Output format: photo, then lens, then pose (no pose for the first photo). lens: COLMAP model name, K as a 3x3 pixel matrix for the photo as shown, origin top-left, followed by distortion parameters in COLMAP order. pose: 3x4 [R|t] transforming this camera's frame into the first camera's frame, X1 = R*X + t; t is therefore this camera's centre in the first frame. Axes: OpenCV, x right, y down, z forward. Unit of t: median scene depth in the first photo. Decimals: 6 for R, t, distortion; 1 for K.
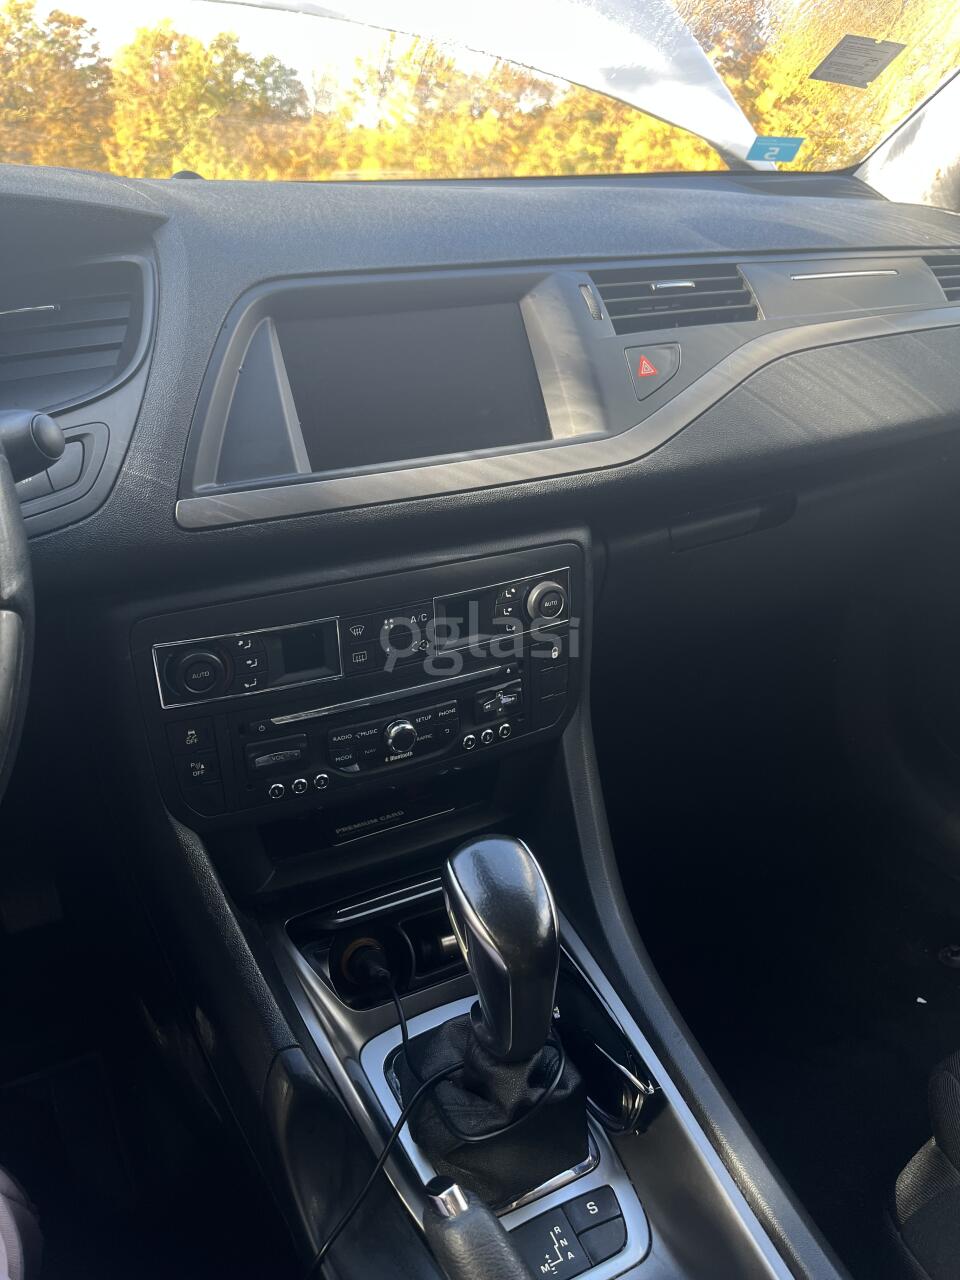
lens RADIAL K [[971.2, 0, 480.0], [0, 971.2, 640.0], [0, 0, 1]] dist [0.002634, 0.003460]
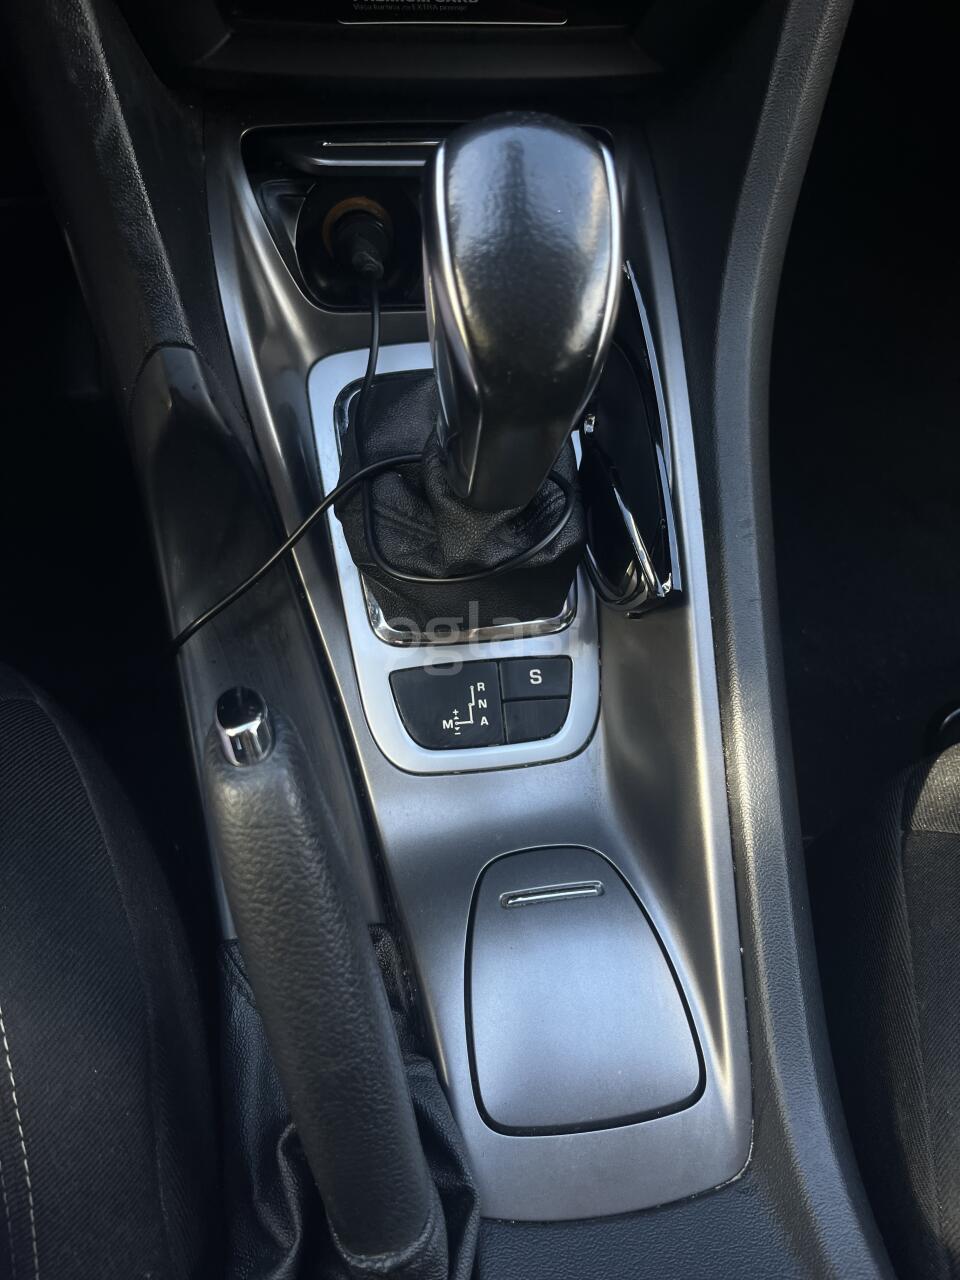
lens RADIAL K [[904.8, 0, 443.4], [0, 904.8, 639.6], [0, 0, 1]] dist [-0.035492, -0.000932]
pose [[0.941648, 0.335951, -0.020884, 0.051651], [-0.216405, 0.651757, 0.726899, 0.071105], [0.257814, -0.679963, 0.686427, 0.504611]]
